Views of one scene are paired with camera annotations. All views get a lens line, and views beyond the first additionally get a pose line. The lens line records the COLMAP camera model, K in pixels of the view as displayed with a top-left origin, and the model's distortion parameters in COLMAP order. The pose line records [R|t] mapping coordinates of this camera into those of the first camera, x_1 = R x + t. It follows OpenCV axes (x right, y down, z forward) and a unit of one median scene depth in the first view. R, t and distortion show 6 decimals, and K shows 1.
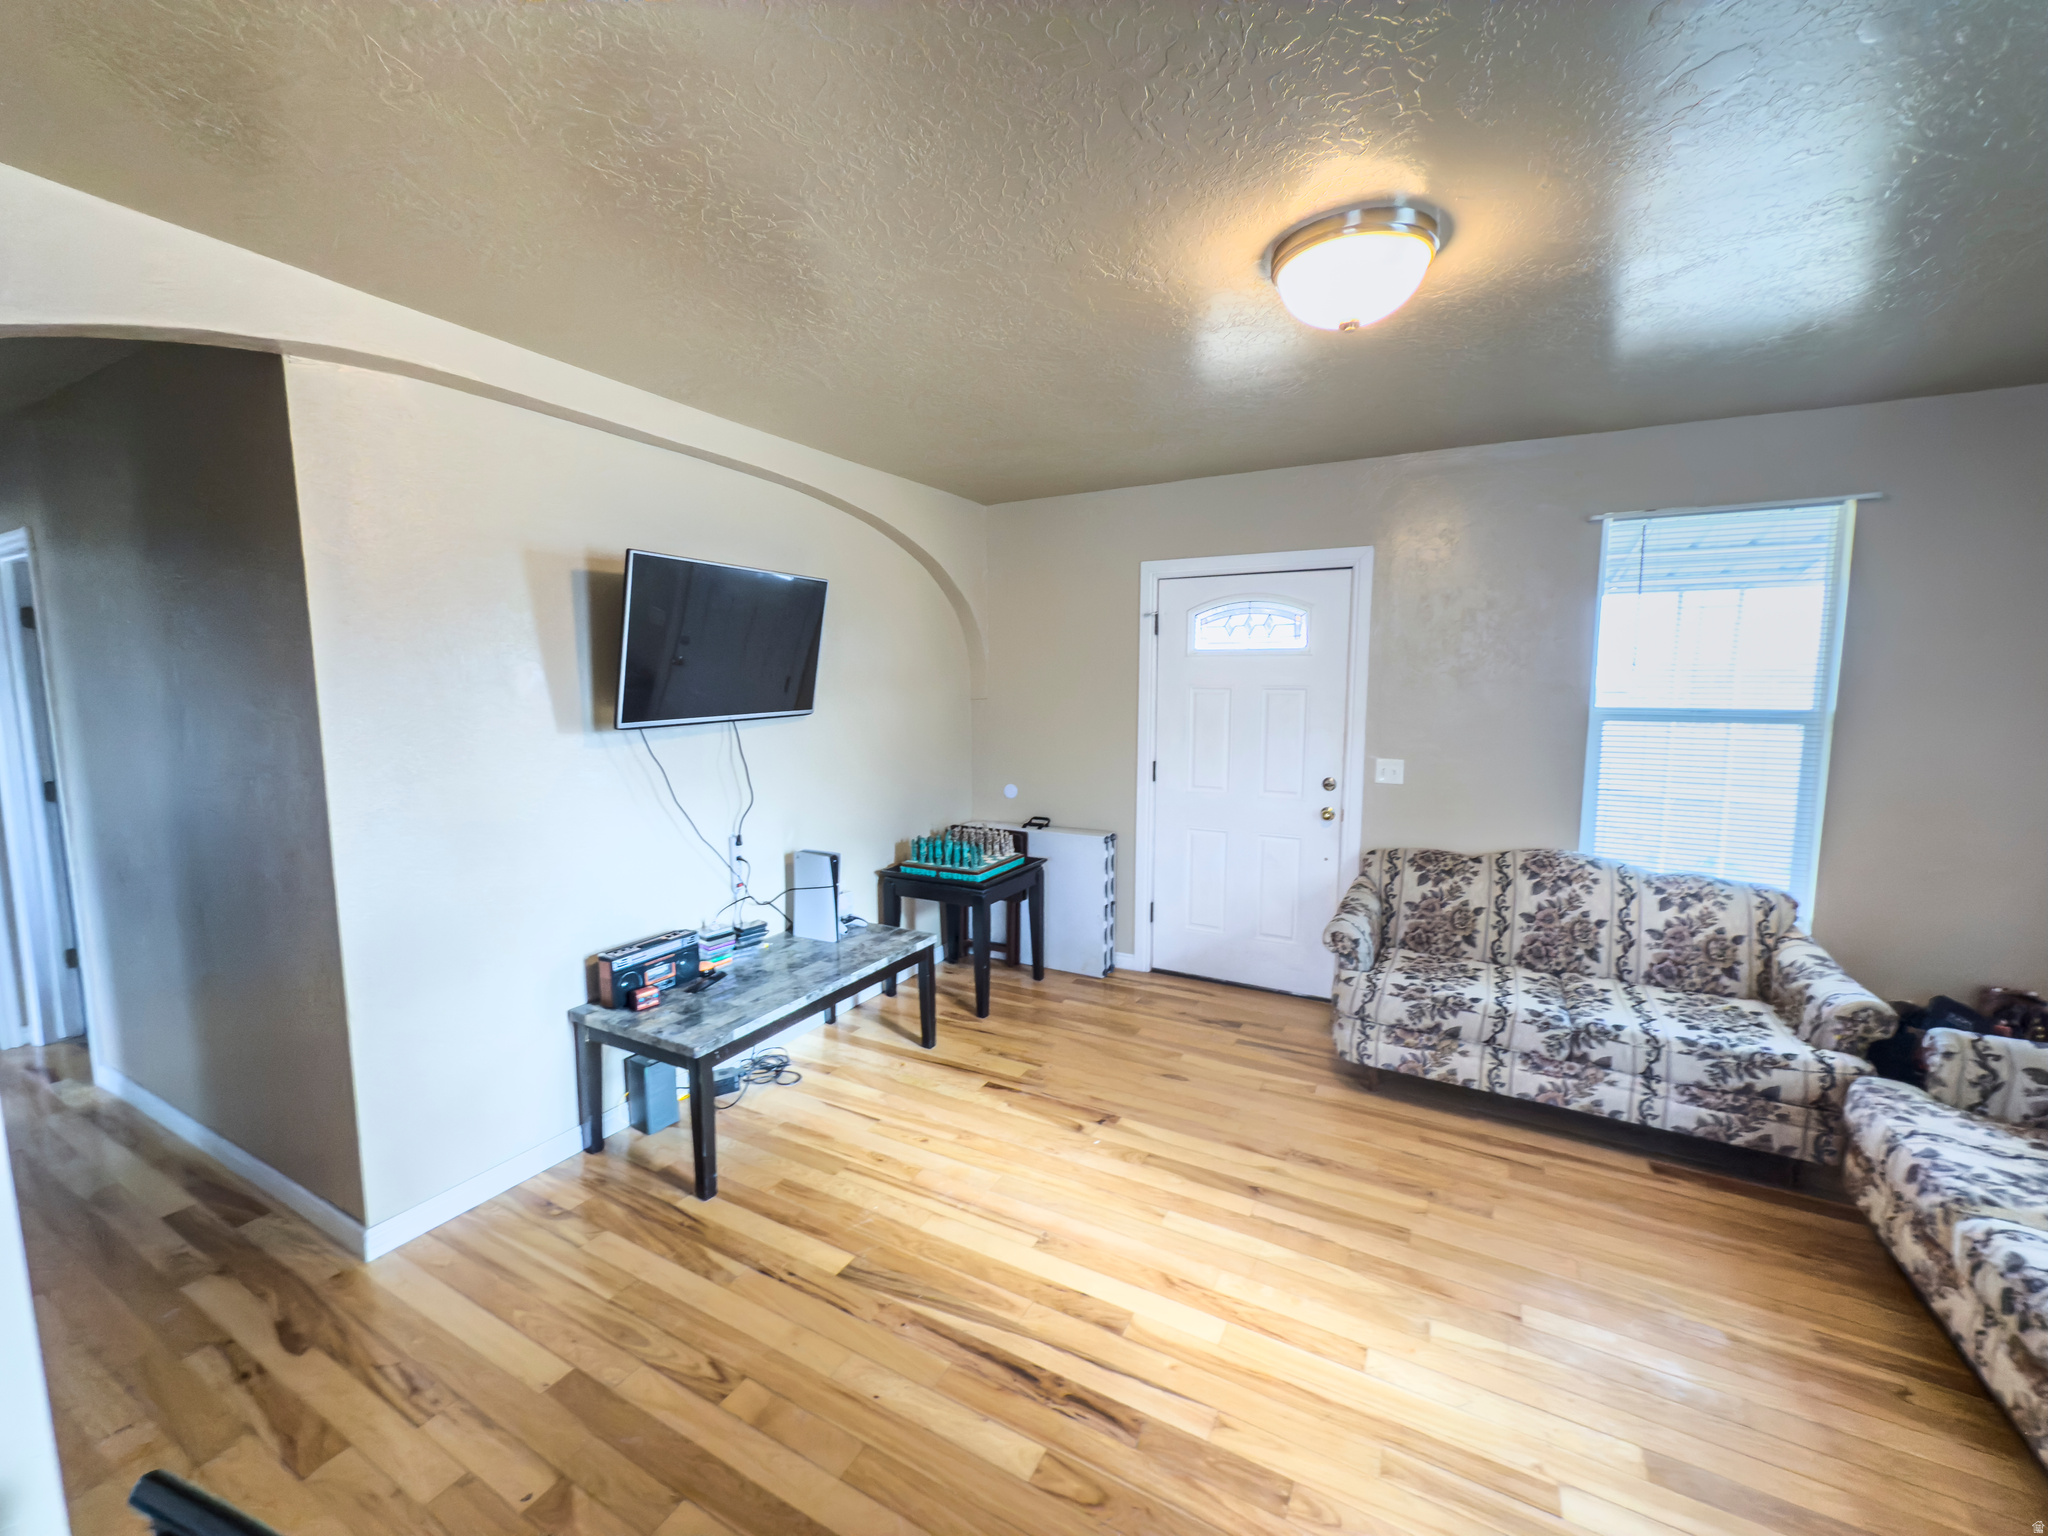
lens RADIAL K [[819.7, 0, 1019.6], [0, 819.7, 762.1], [0, 0, 1]] dist [-0.000717, -0.000056]
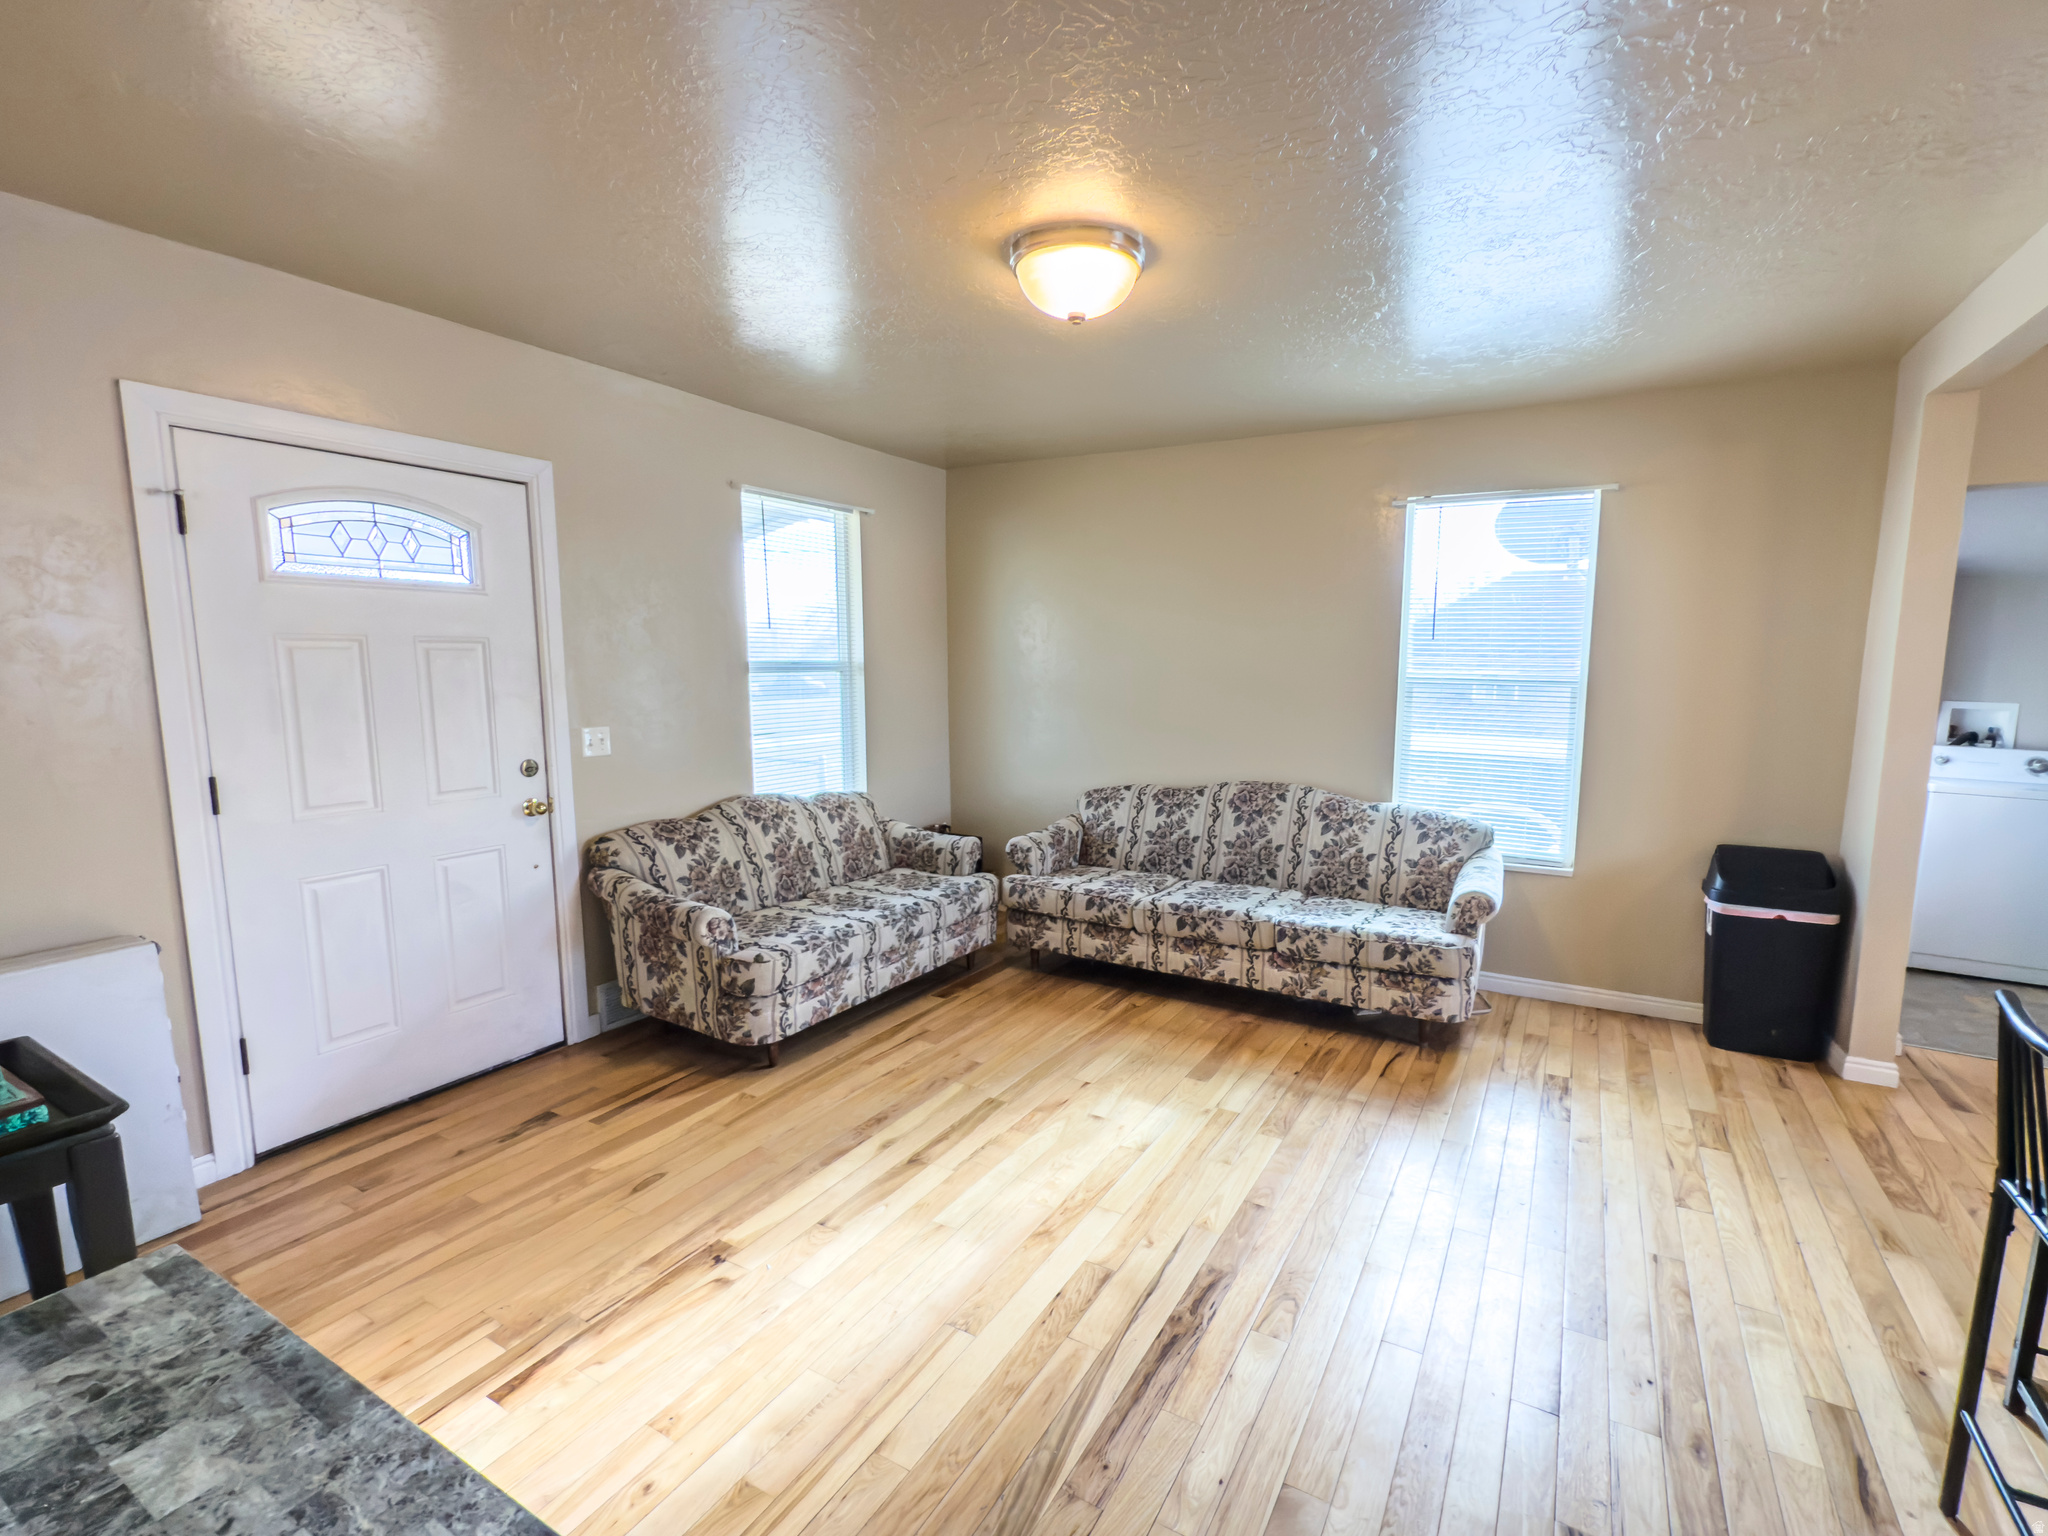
lens RADIAL K [[896.4, 0, 1081.7], [0, 896.4, 768.7], [0, 0, 1]] dist [-0.000664, 0.000142]
pose [[0.015462, -0.123994, 0.992163, -0.612271], [0.101223, 0.987377, 0.121818, -0.030333], [-0.994744, 0.098546, 0.027818, 0.656087]]
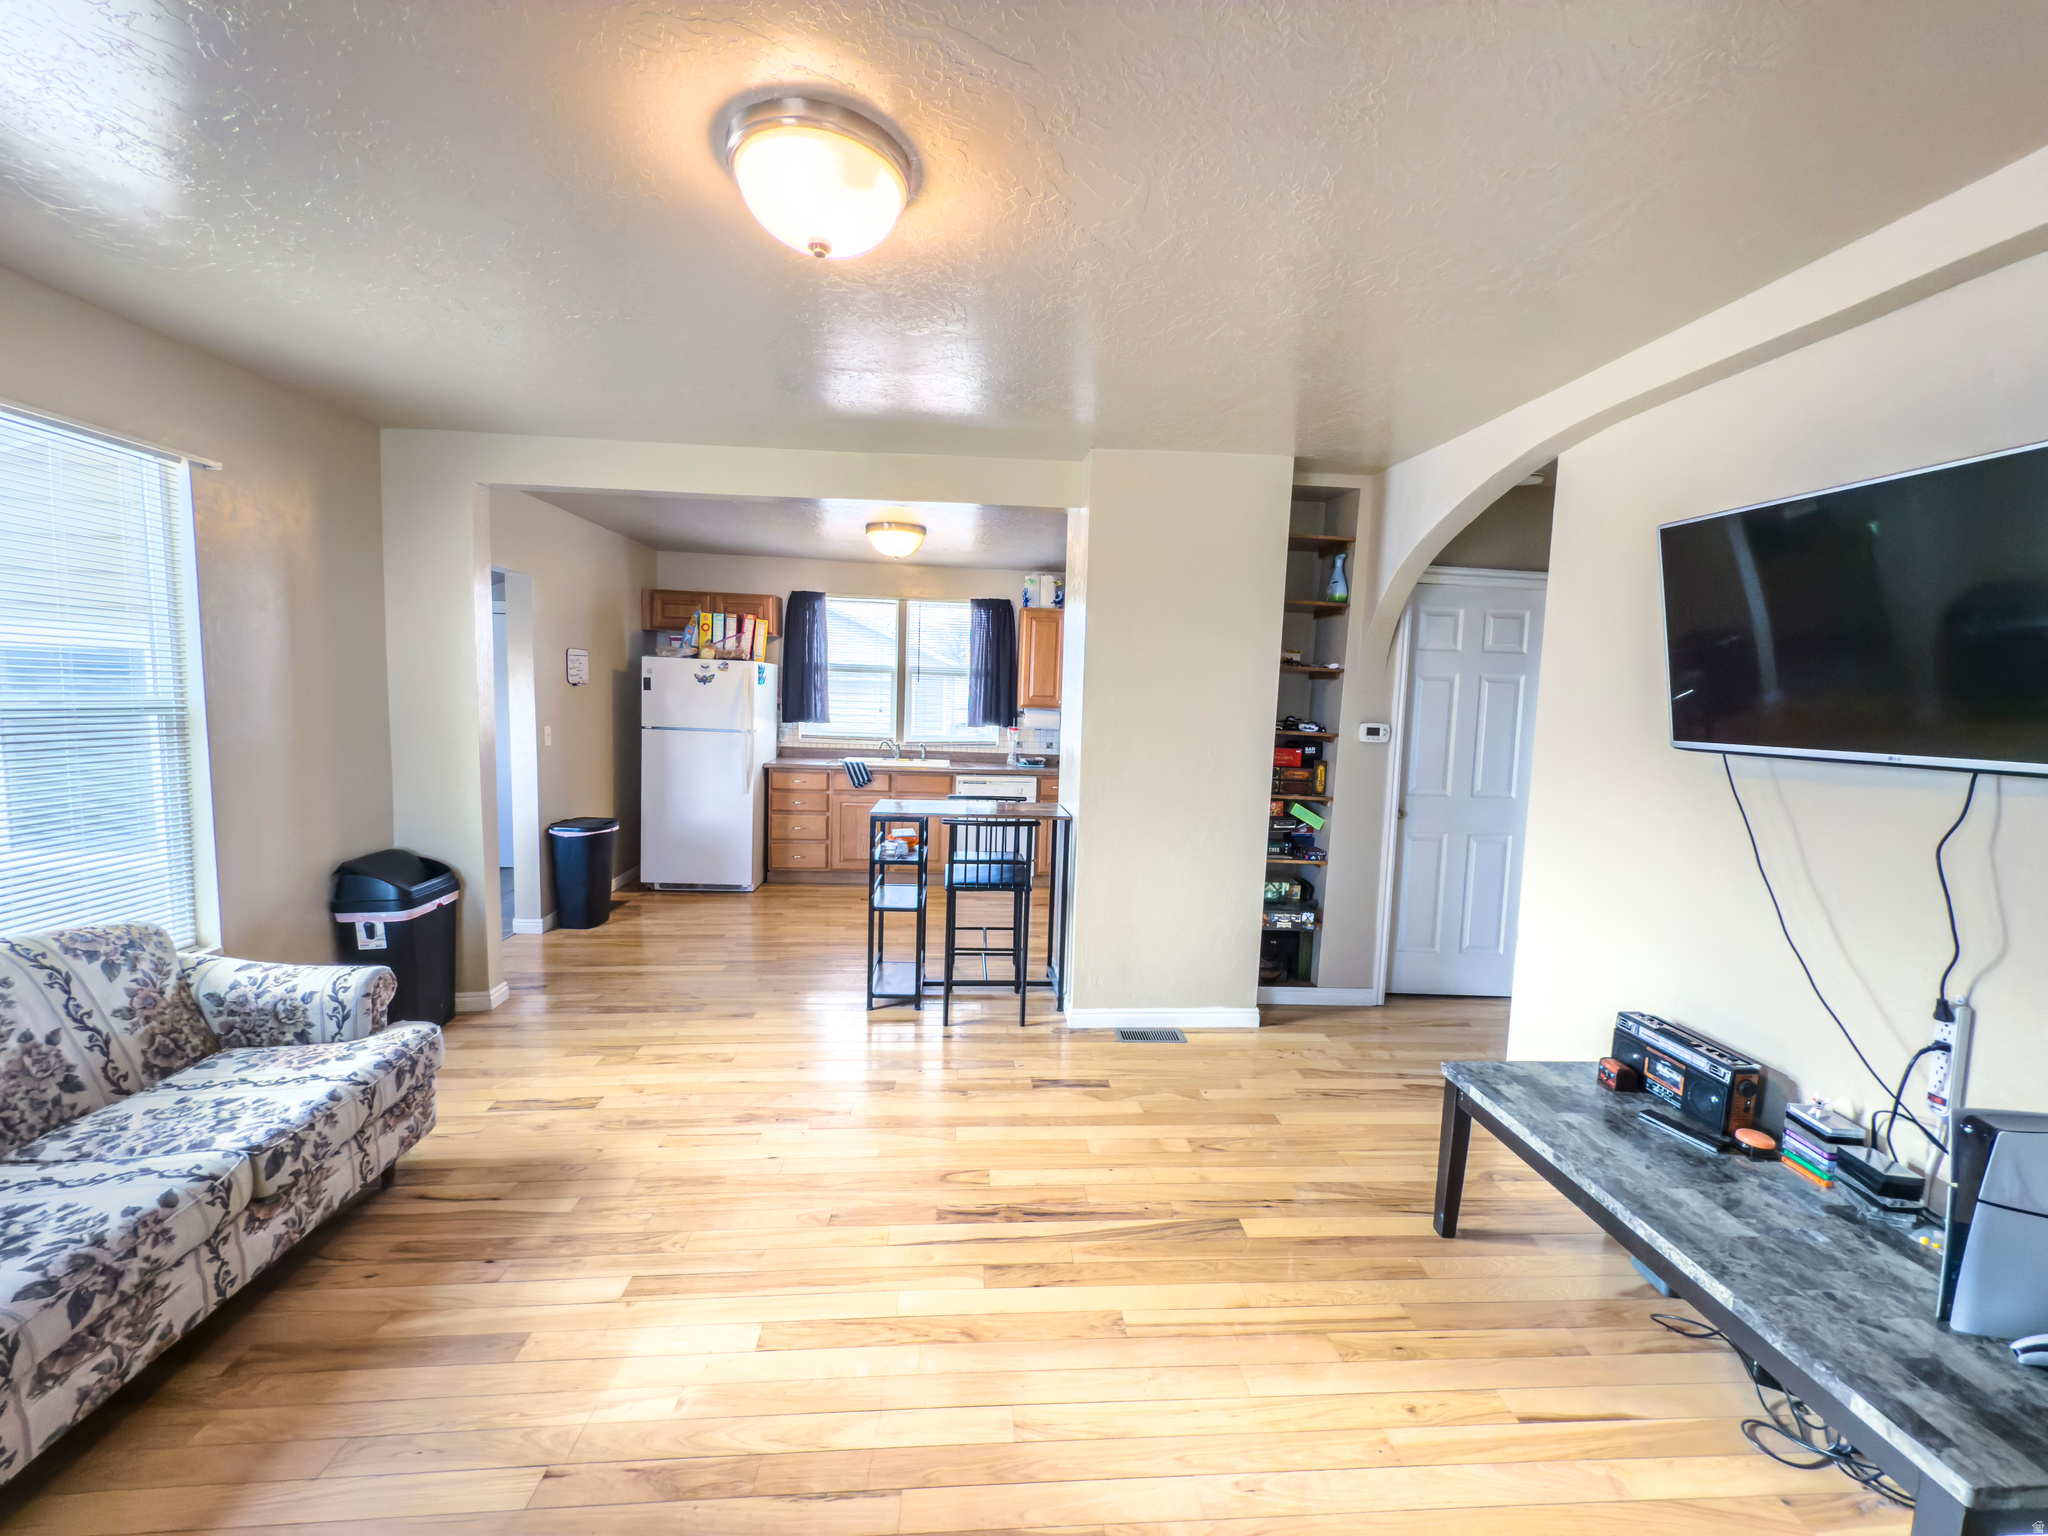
lens RADIAL K [[849.5, 0, 1024.0], [0, 849.5, 768.0], [0, 0, 1]] dist [0.001043, 0.000111]
pose [[-0.844645, 0.027086, -0.534641, 0.460031], [-0.083561, 0.979806, 0.181651, -0.108625], [0.528765, 0.198106, -0.825325, 1.266494]]
